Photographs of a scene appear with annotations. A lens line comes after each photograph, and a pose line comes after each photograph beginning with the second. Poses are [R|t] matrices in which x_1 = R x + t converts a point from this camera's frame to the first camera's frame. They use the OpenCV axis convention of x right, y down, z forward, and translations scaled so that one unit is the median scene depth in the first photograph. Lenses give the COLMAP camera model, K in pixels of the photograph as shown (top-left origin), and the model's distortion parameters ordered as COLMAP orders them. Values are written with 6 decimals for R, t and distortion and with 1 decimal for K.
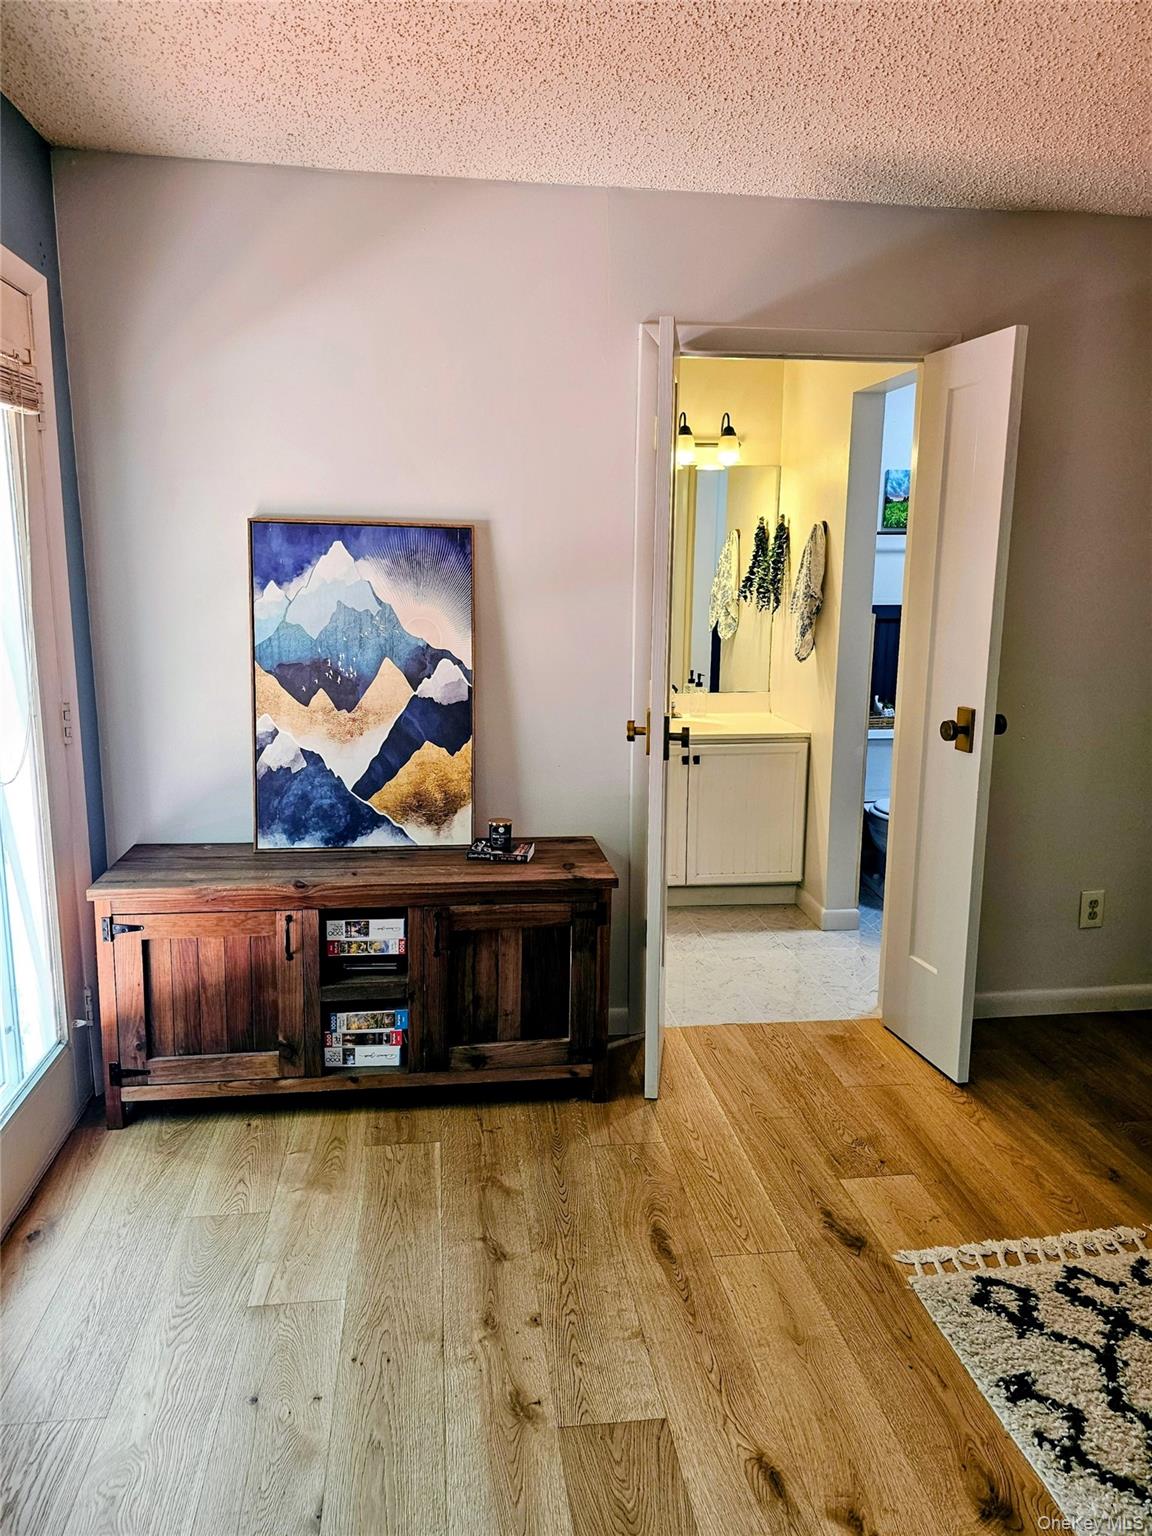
lens RADIAL K [[1040.0, 0, 576.0], [0, 1040.0, 768.0], [0, 0, 1]] dist [0.006310, -0.016534]
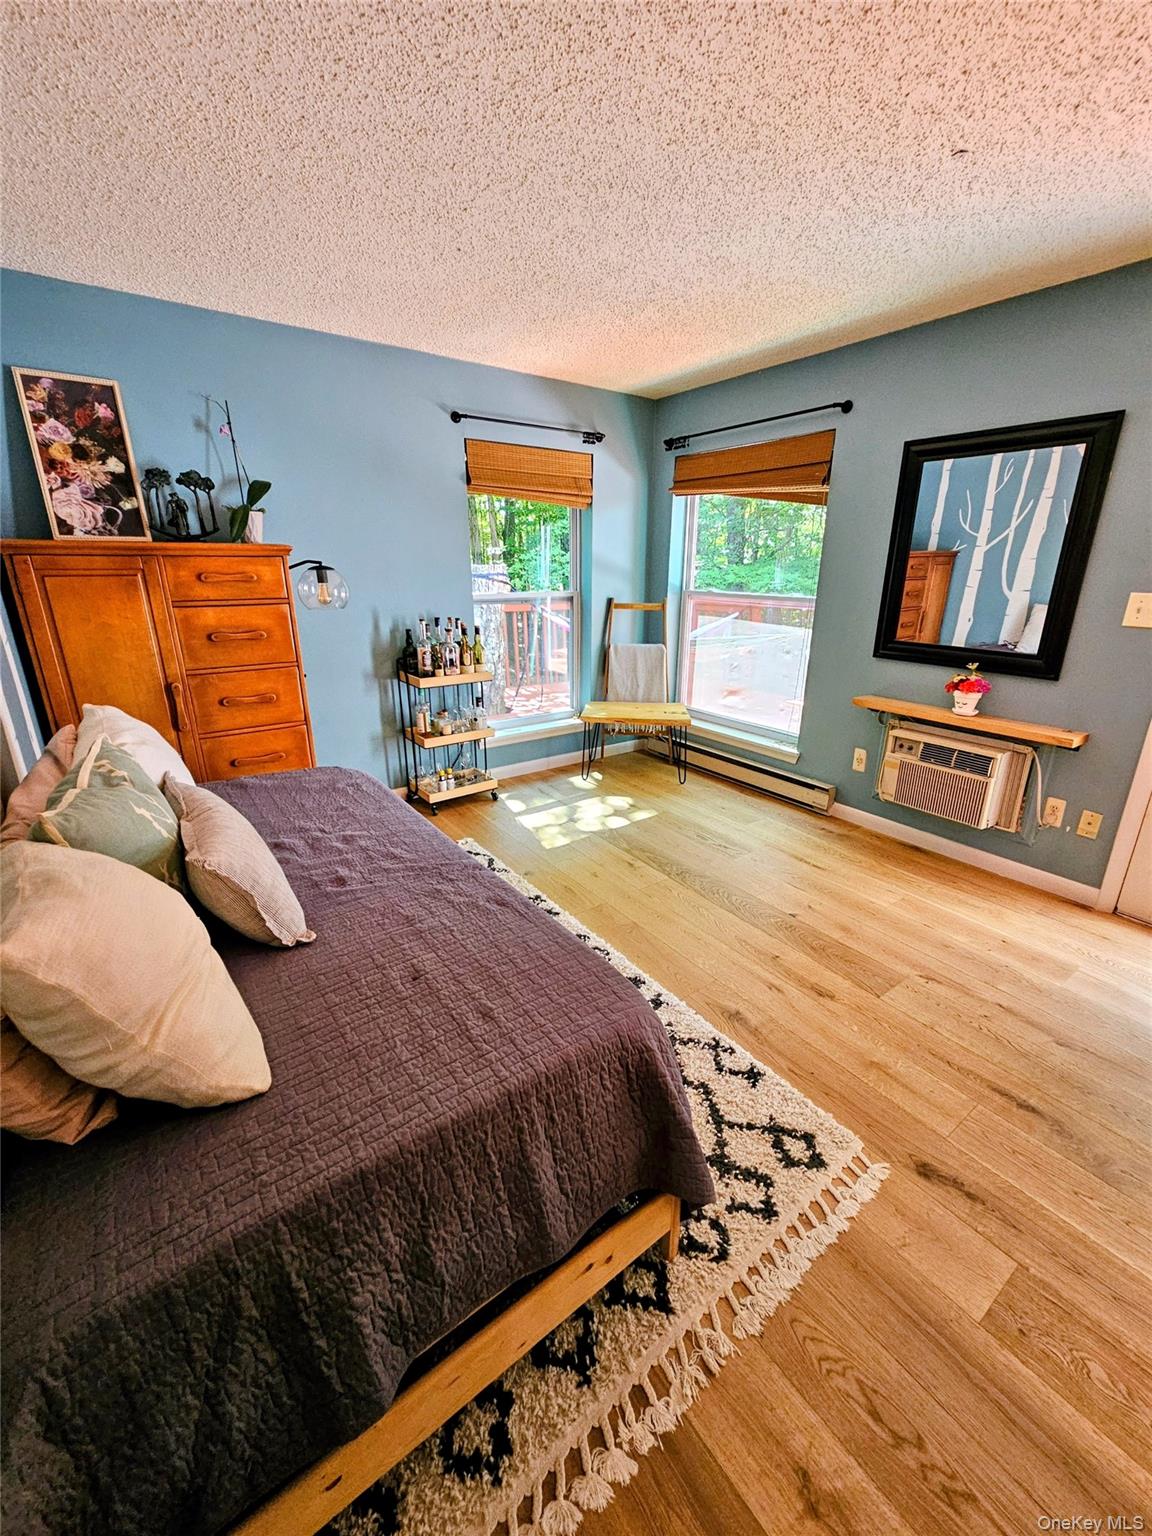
lens RADIAL K [[633.2, 0, 580.8], [0, 633.2, 775.6], [0, 0, 1]] dist [0.000296, -0.000041]
pose [[-0.883896, 0.136504, -0.447320, 0.958202], [-0.102116, 0.877050, 0.469420, -0.247642], [0.456400, 0.460597, -0.761281, 1.287507]]
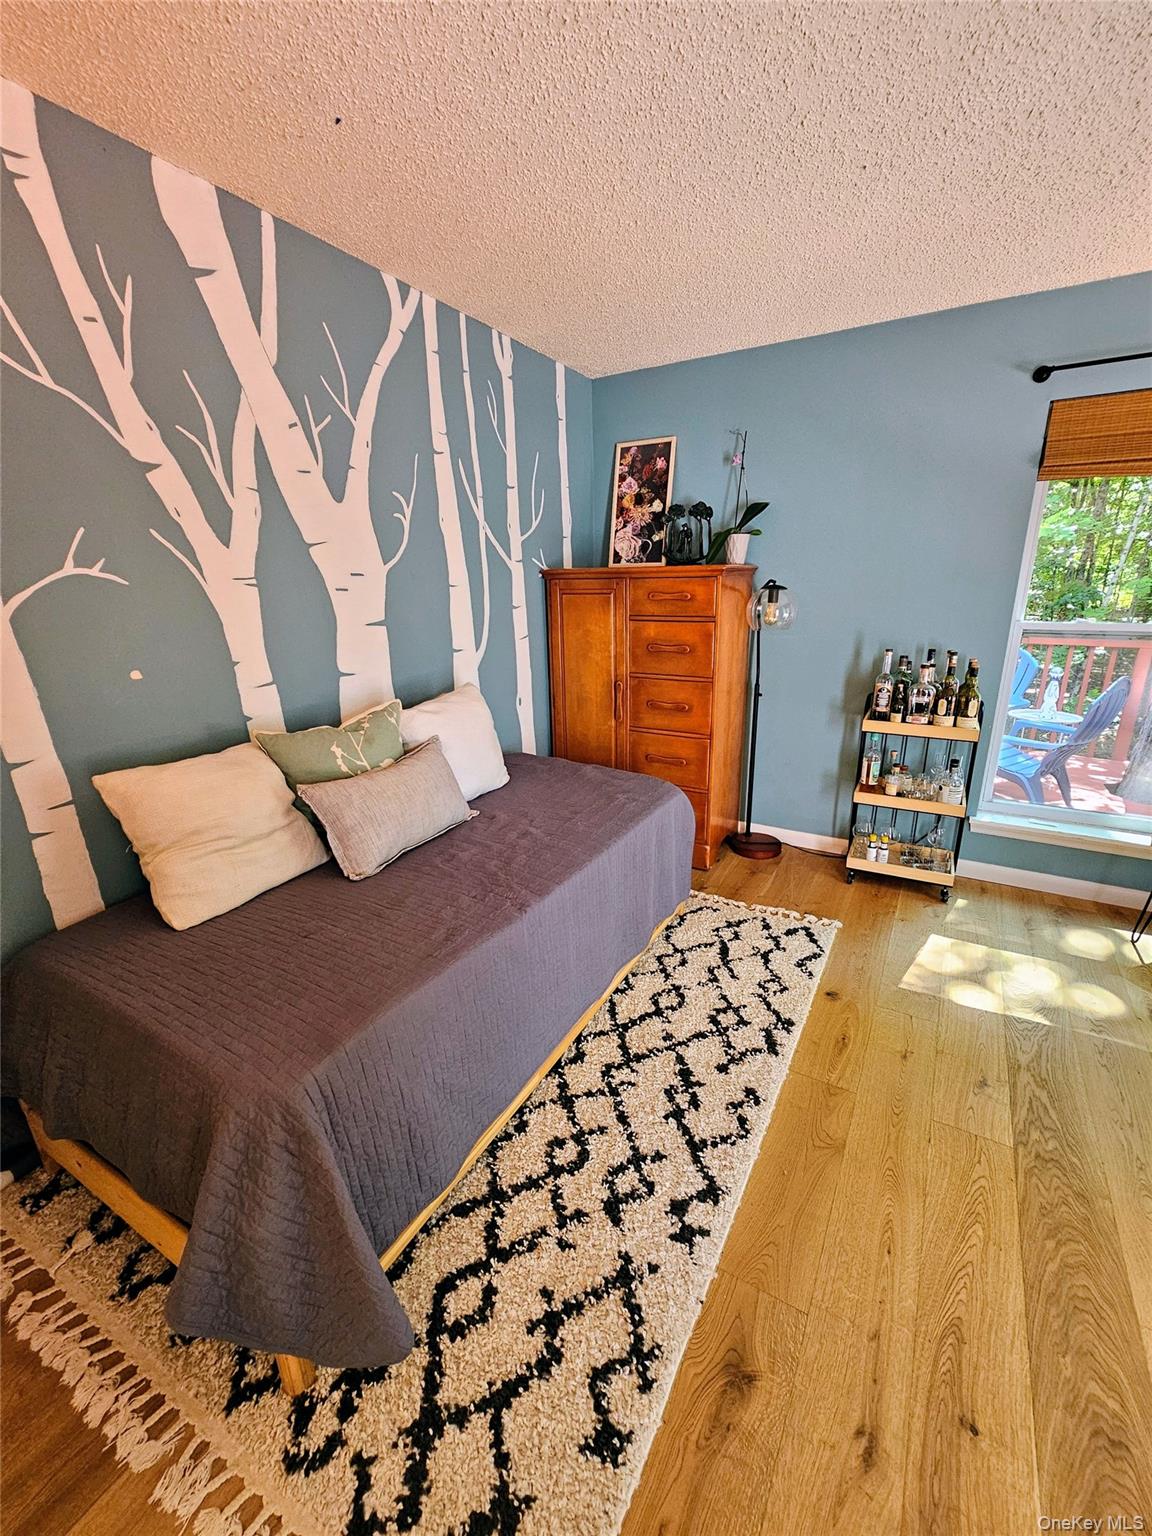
lens RADIAL K [[620.1, 0, 581.8], [0, 620.1, 774.2], [0, 0, 1]] dist [0.000709, -0.000013]
pose [[-0.782661, -0.185014, 0.594315, 0.192567], [0.122980, 0.890020, 0.439023, -0.207010], [-0.610178, 0.416695, -0.673831, 1.036318]]
